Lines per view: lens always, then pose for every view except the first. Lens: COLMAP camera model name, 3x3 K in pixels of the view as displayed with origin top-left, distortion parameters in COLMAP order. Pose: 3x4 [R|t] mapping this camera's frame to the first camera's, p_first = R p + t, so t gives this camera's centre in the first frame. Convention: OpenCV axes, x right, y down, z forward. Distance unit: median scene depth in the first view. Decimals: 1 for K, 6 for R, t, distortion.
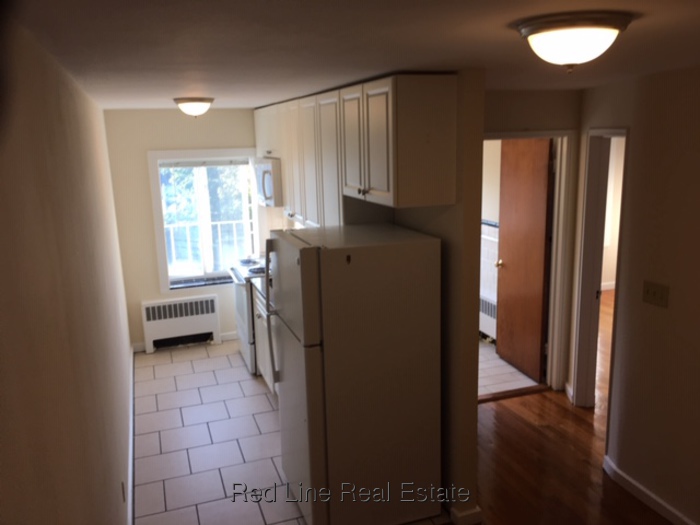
lens RADIAL K [[593.8, 0, 350.0], [0, 593.8, 262.5], [0, 0, 1]] dist [0.012935, 0.001708]
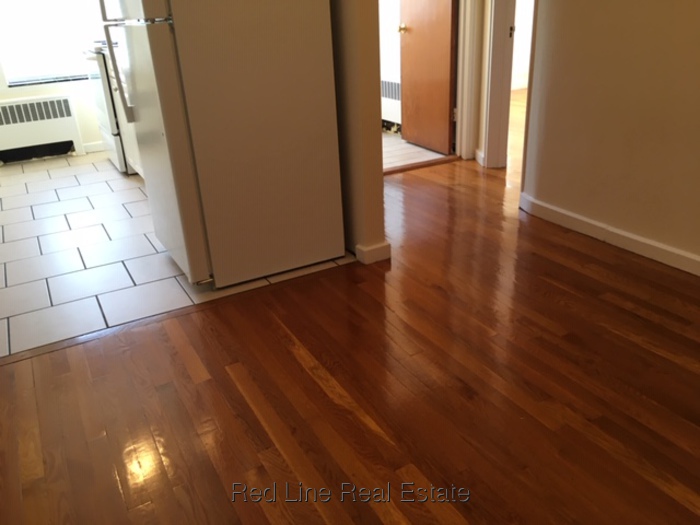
lens RADIAL K [[602.9, 0, 350.0], [0, 602.9, 262.5], [0, 0, 1]] dist [0.092816, -0.157972]
pose [[0.986614, -0.084408, 0.139527, 0.022174], [0.055211, 0.977986, 0.201233, 0.145586], [-0.153441, -0.190836, 0.969555, 0.078224]]
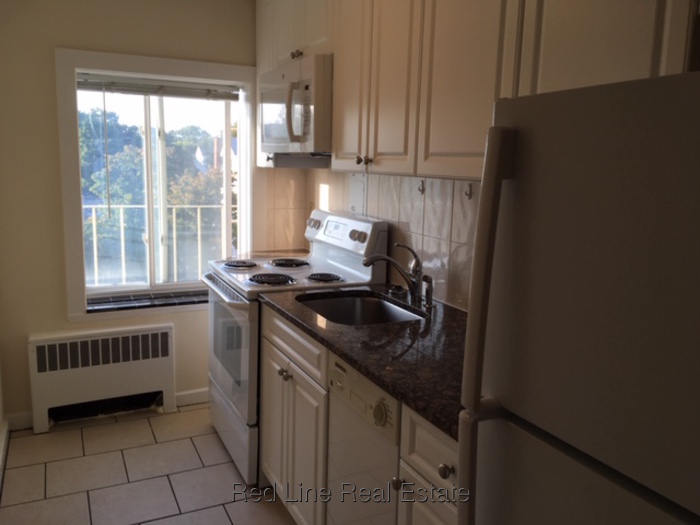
lens RADIAL K [[602.9, 0, 350.0], [0, 602.9, 262.5], [0, 0, 1]] dist [0.092816, -0.157972]
pose [[0.993063, 0.033305, 0.112765, -0.135962], [-0.028293, 0.998552, -0.045752, 0.019292], [-0.114126, 0.042244, 0.992568, 0.443362]]
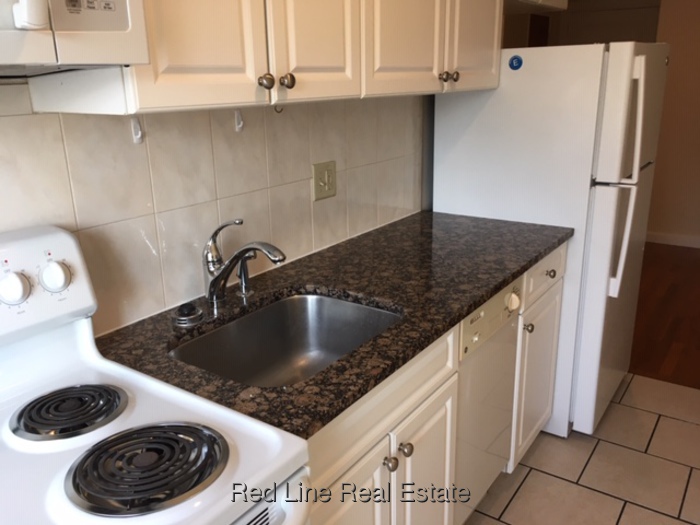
lens RADIAL K [[602.9, 0, 350.0], [0, 602.9, 262.5], [0, 0, 1]] dist [0.092816, -0.157972]
pose [[-0.582090, -0.199781, 0.788200, -0.294113], [0.203353, 0.902777, 0.379000, -0.087338], [-0.787286, 0.380895, -0.484872, 0.958449]]
